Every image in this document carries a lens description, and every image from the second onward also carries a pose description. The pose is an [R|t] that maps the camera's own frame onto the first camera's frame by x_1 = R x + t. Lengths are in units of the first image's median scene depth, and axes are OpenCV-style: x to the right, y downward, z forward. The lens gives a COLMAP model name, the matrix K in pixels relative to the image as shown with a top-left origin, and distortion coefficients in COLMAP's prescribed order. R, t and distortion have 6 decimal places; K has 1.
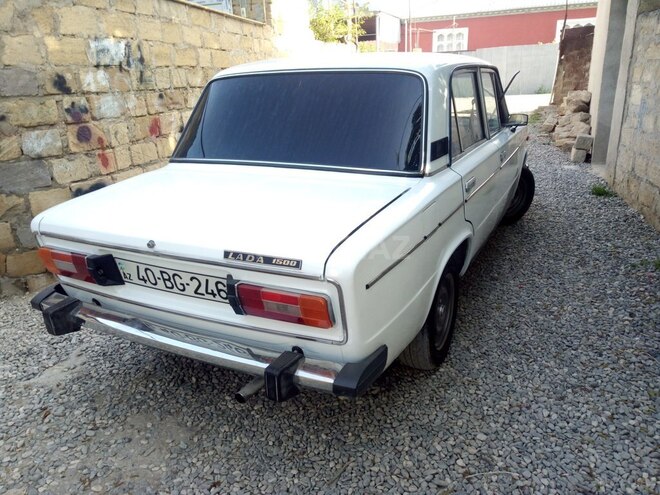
lens RADIAL K [[500.3, 0, 331.8], [0, 500.3, 247.5], [0, 0, 1]] dist [0.036662, -0.042426]
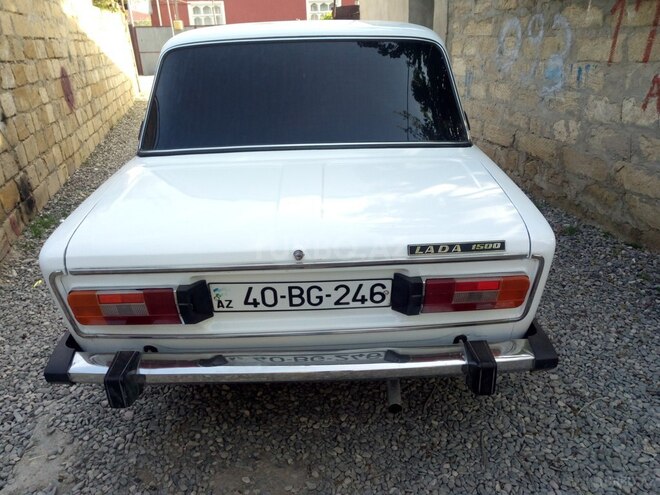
lens RADIAL K [[500.3, 0, 331.8], [0, 500.3, 247.5], [0, 0, 1]] dist [0.036662, -0.042426]
pose [[0.881598, -0.167812, 0.441162, -0.611388], [0.149015, 0.985816, 0.077207, -0.066279], [-0.447861, -0.002326, 0.894100, 0.245054]]
